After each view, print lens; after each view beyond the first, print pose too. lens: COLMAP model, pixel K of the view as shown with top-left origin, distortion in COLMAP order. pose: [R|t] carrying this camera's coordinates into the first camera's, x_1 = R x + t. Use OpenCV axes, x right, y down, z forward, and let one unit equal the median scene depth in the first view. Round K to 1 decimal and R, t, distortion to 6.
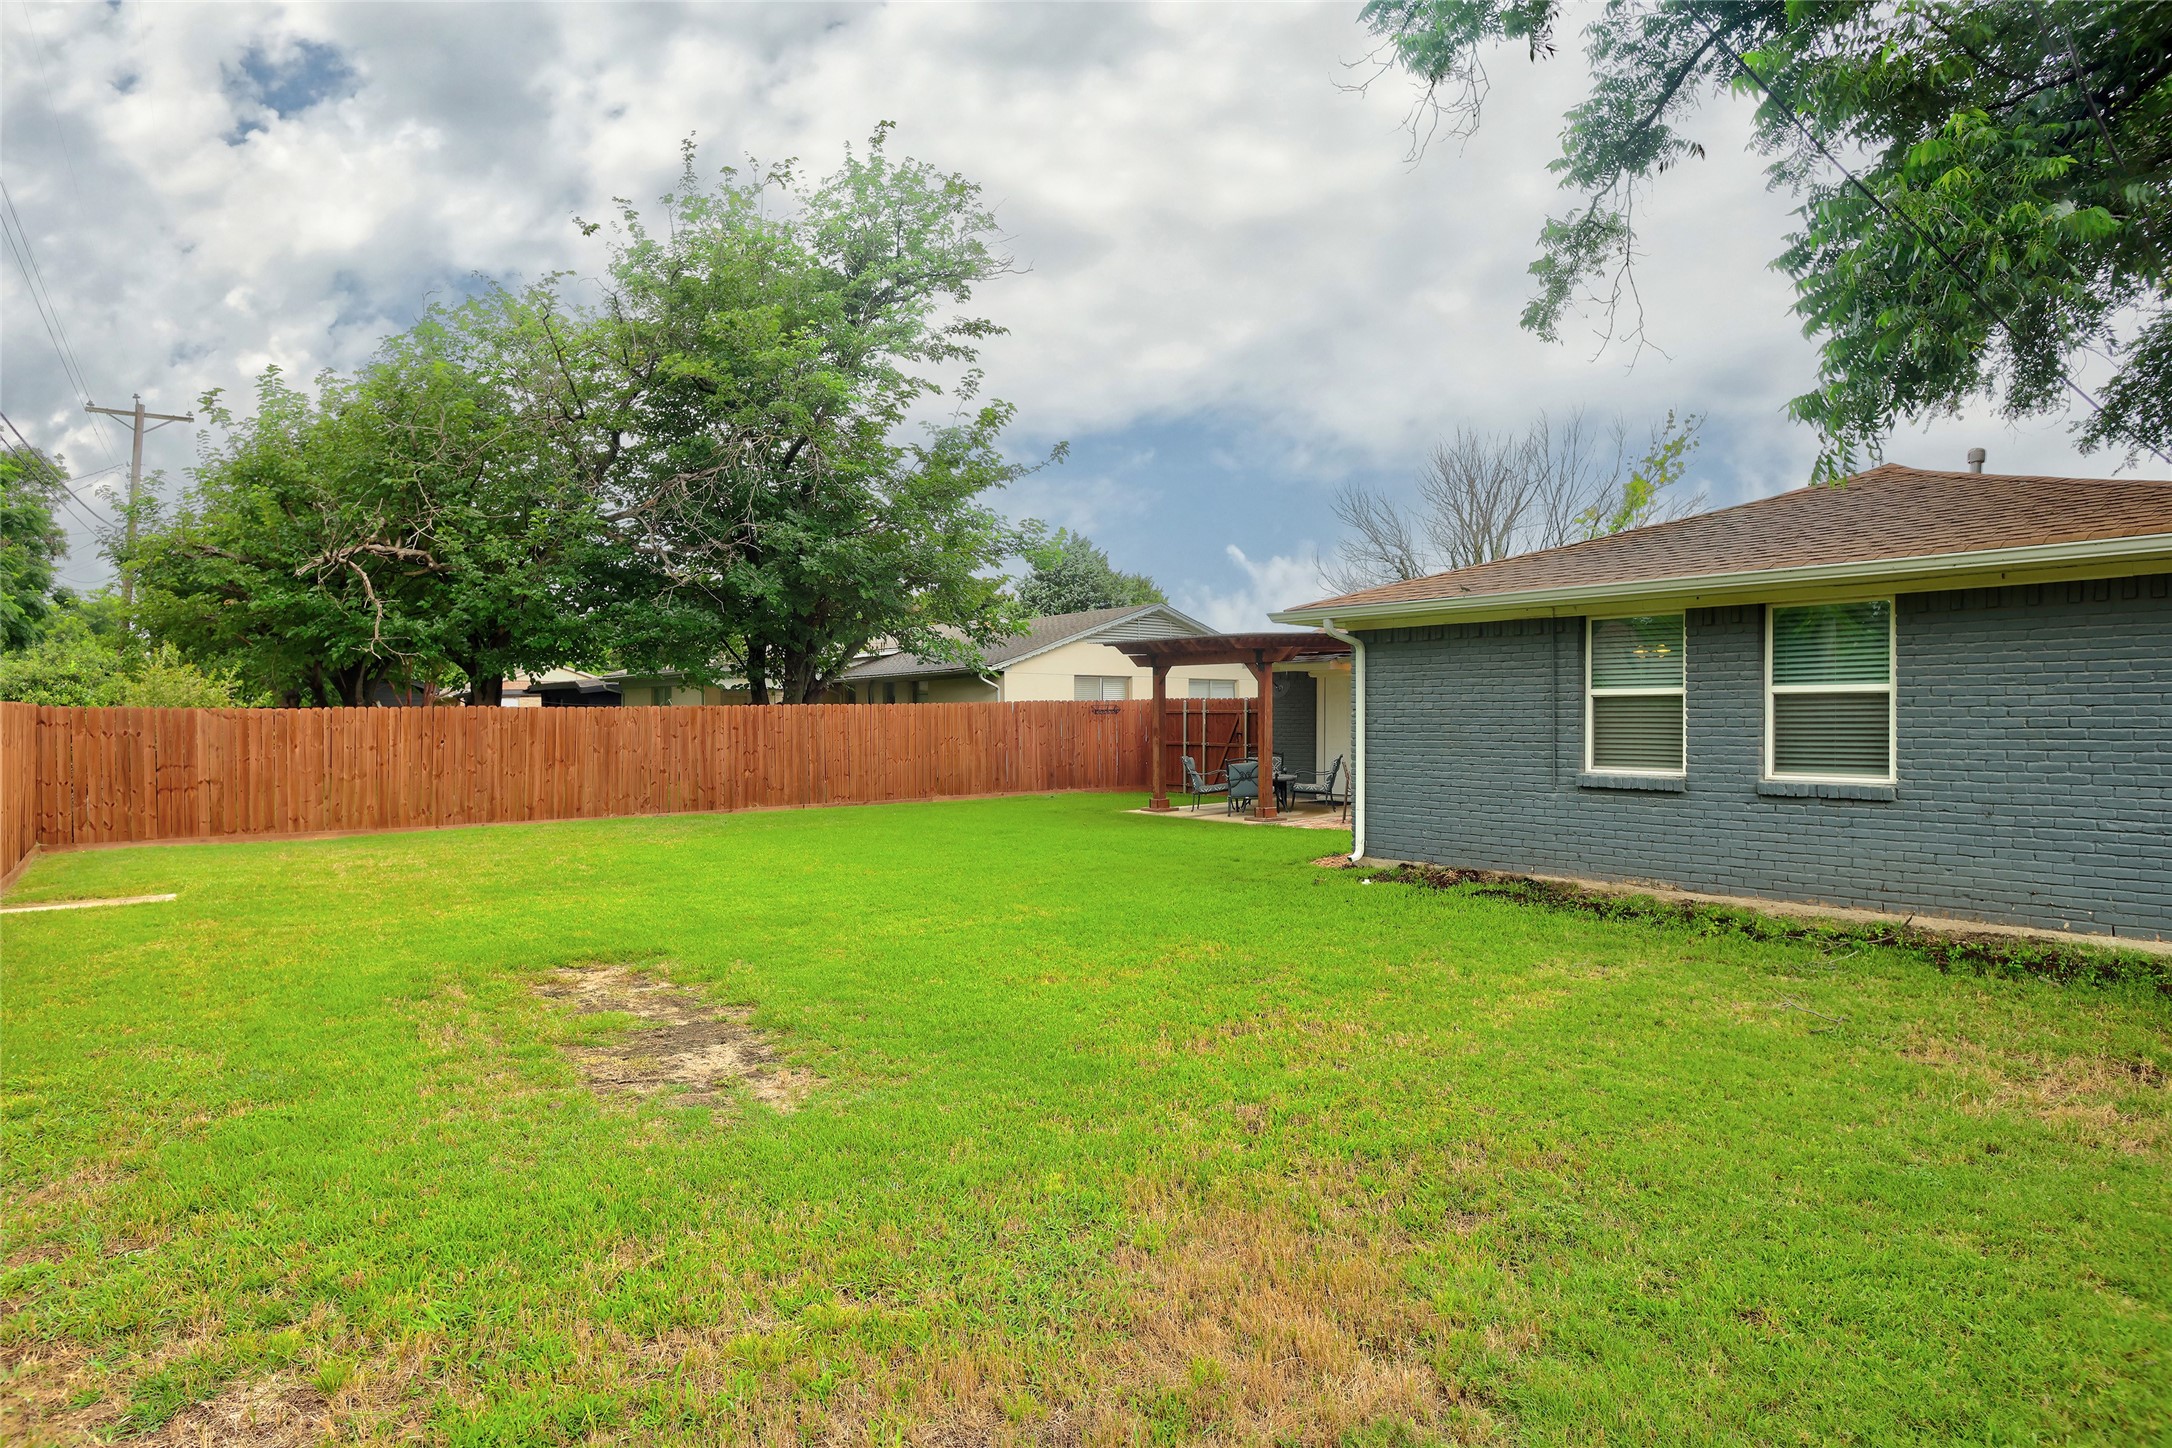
lens RADIAL K [[1250.5, 0, 1083.4], [0, 1250.5, 726.6], [0, 0, 1]] dist [-0.025117, 0.002450]
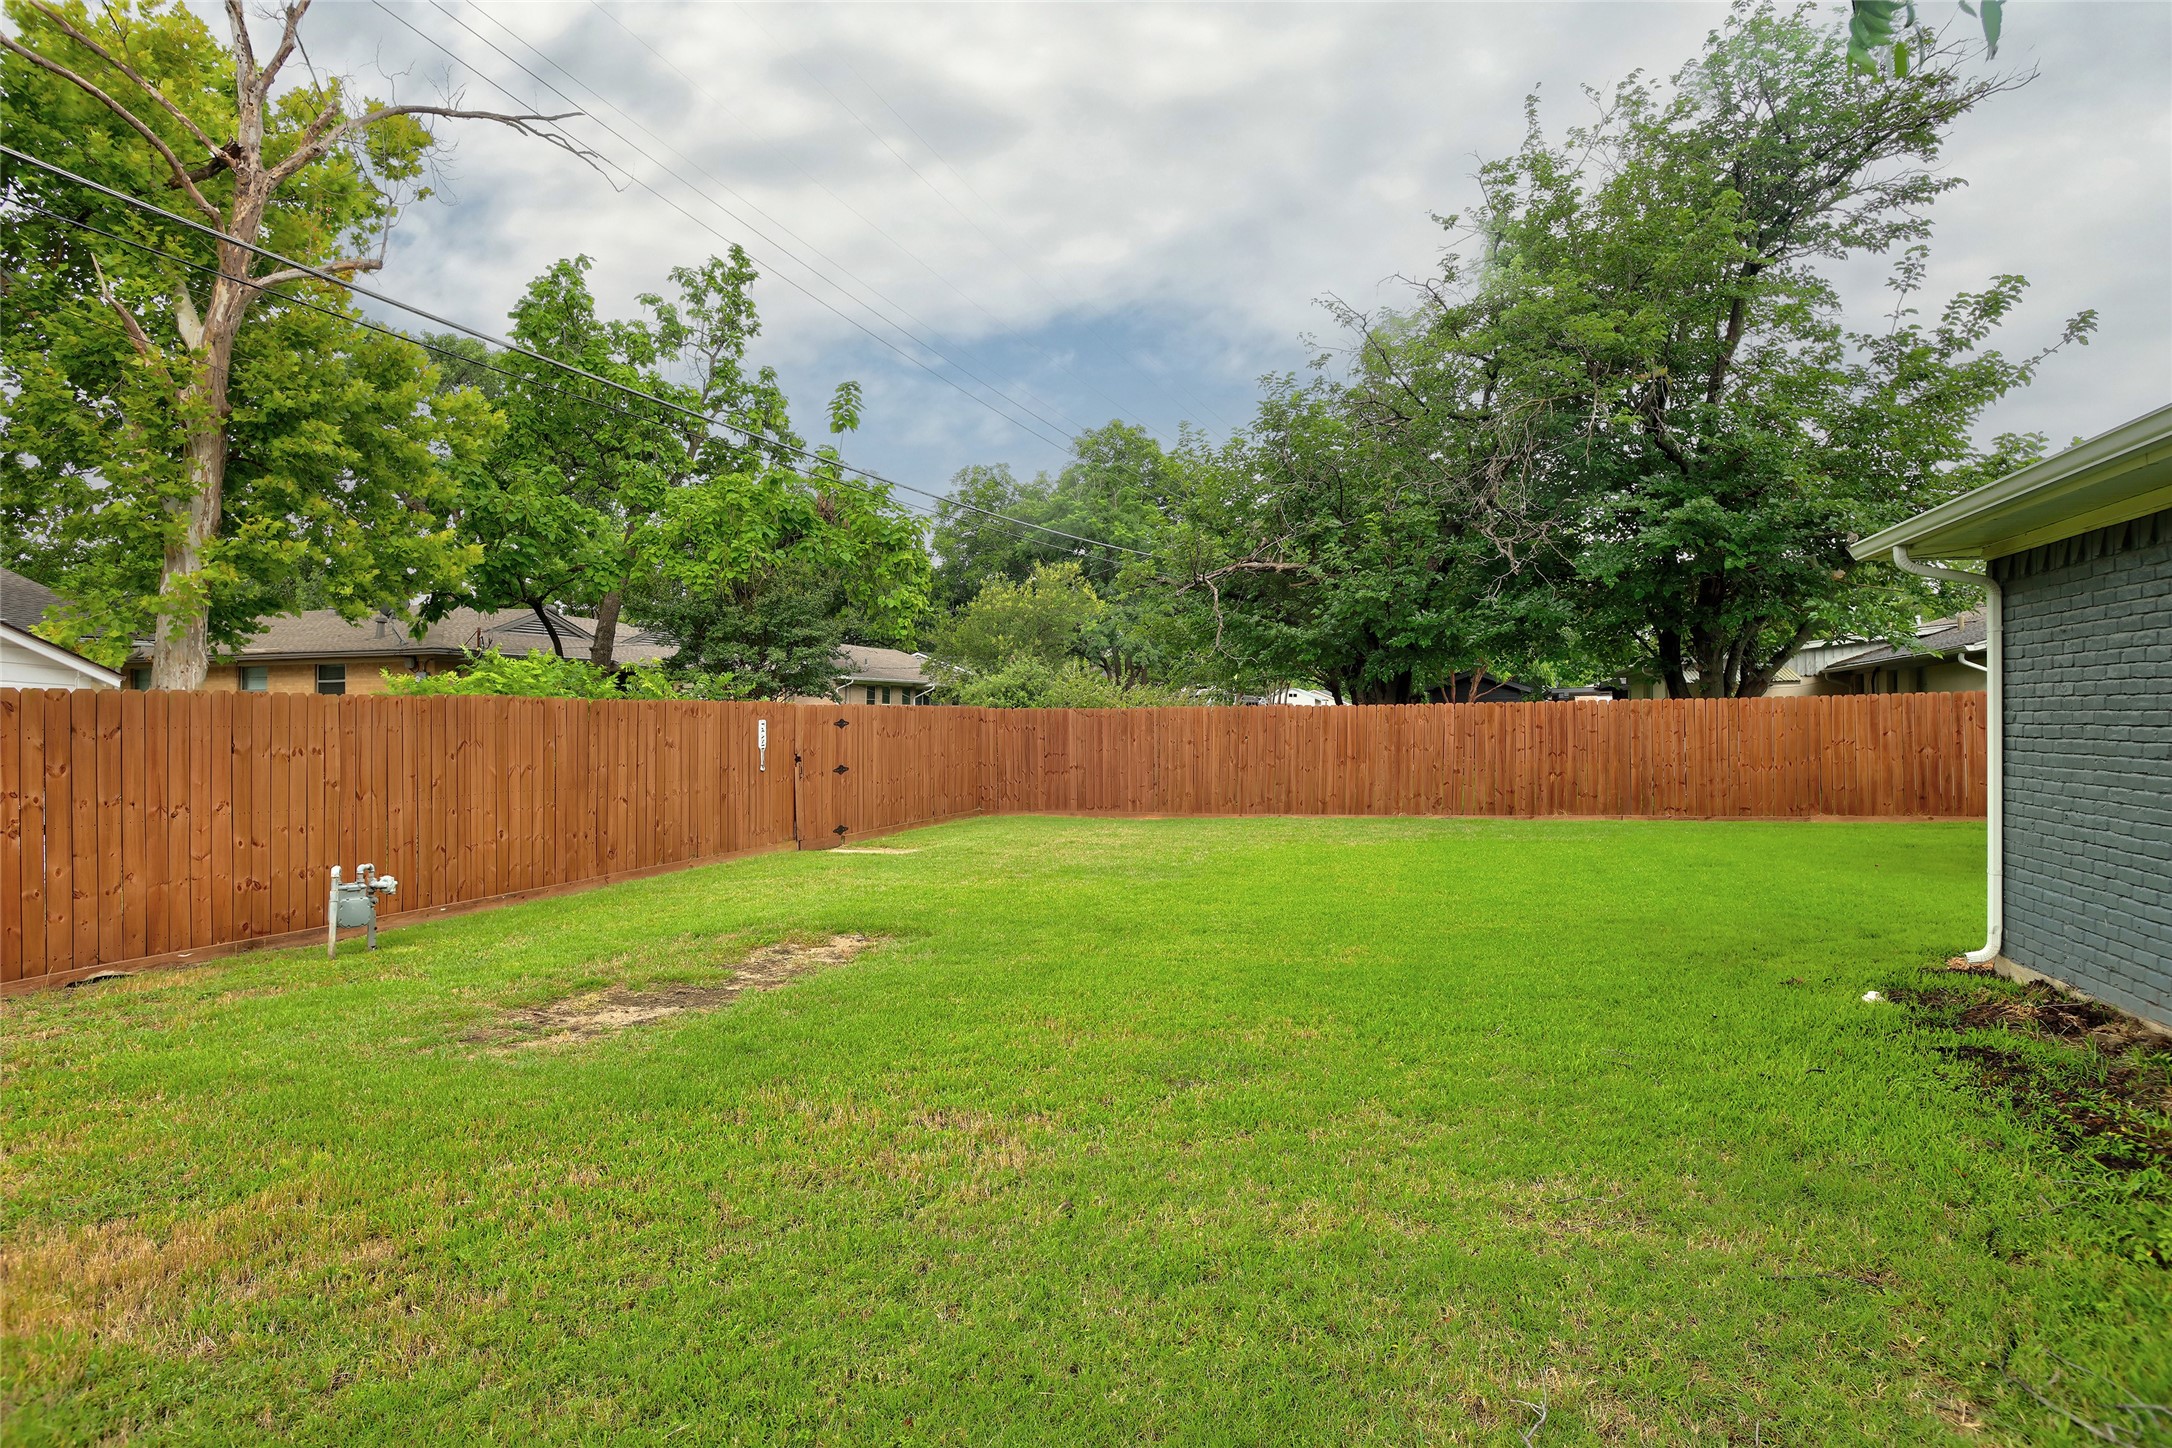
lens RADIAL K [[1250.5, 0, 1086.8], [0, 1250.5, 715.4], [0, 0, 1]] dist [-0.025117, 0.002450]
pose [[0.597076, -0.002736, -0.802180, 0.255799], [-0.001837, 0.999987, -0.004778, -0.001948], [0.802182, 0.004326, 0.597064, 0.198615]]
